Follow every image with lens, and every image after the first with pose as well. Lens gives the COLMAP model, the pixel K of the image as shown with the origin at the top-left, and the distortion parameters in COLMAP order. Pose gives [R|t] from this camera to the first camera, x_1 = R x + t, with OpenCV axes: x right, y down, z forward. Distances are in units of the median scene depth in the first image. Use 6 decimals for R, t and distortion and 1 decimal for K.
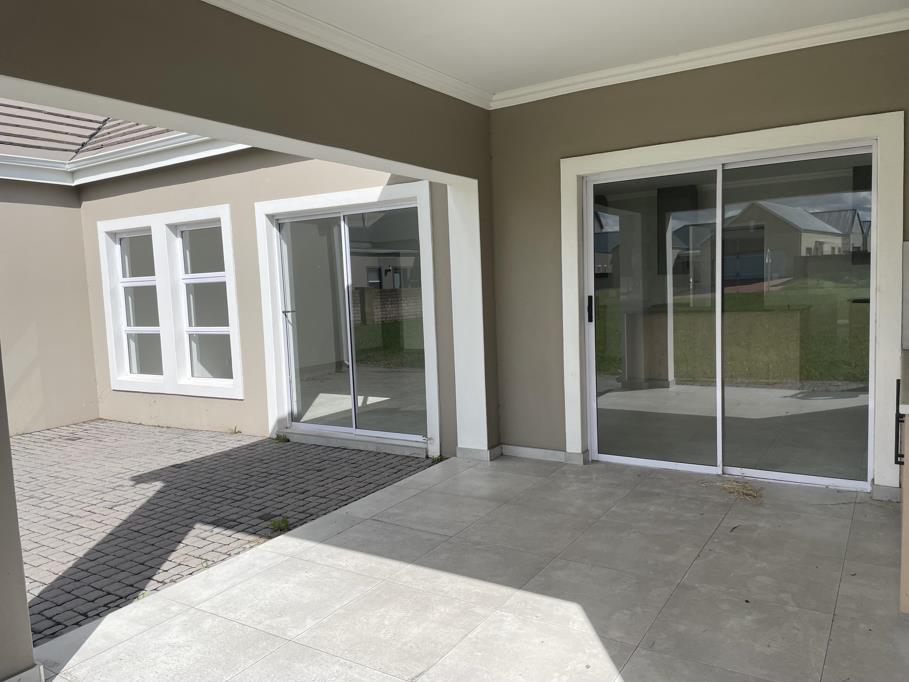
lens RADIAL K [[685.8, 0, 454.5], [0, 685.8, 341.0], [0, 0, 1]] dist [0.097055, -0.131797]
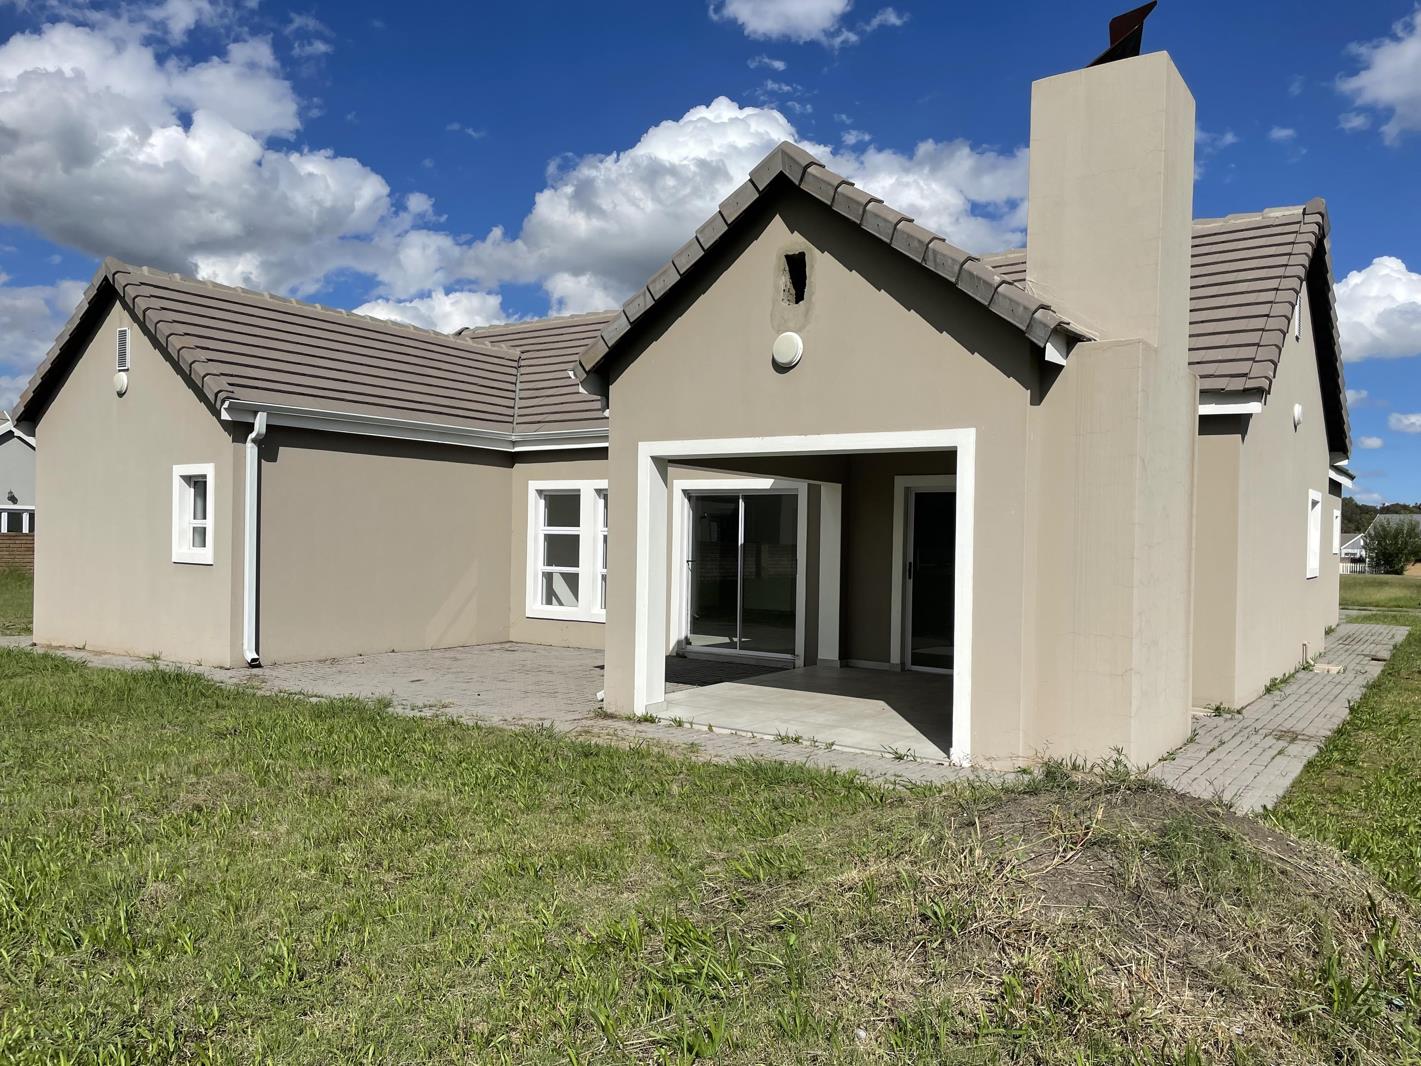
lens RADIAL K [[1073.4, 0, 730.3], [0, 1073.4, 535.5], [0, 0, 1]] dist [0.124218, -0.163675]
pose [[0.997457, 0.061214, -0.036514, -0.083757], [-0.064160, 0.994238, -0.085873, 0.074077], [0.031047, 0.087997, 0.995637, -0.974554]]
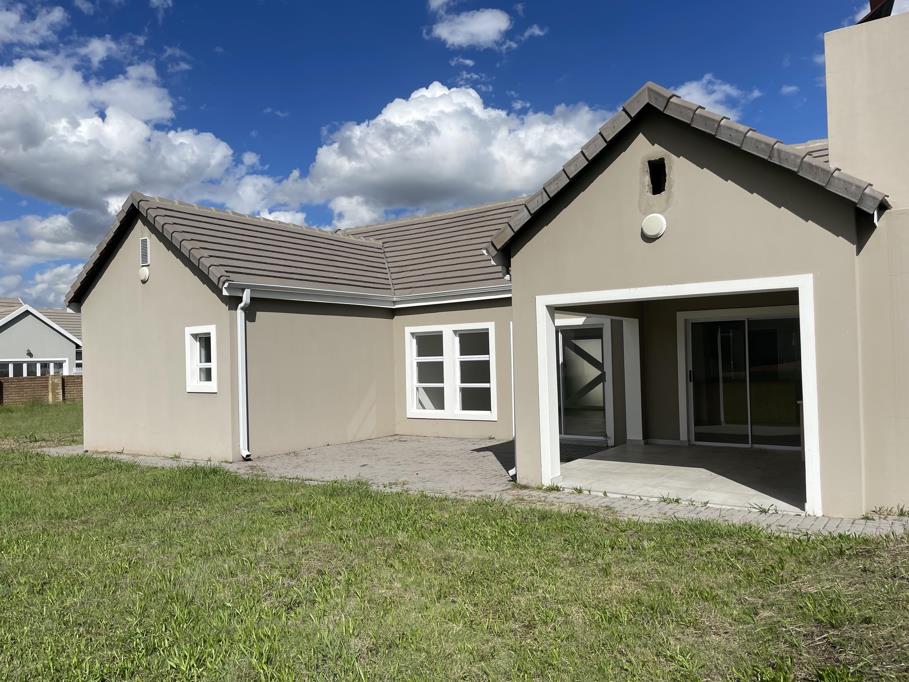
lens RADIAL K [[685.8, 0, 454.5], [0, 685.8, 341.0], [0, 0, 1]] dist [0.097055, -0.131797]
pose [[0.999000, 0.015978, -0.041769, -0.328933], [-0.020466, 0.993793, -0.109343, 0.069985], [0.039762, 0.110088, 0.993126, -0.886723]]
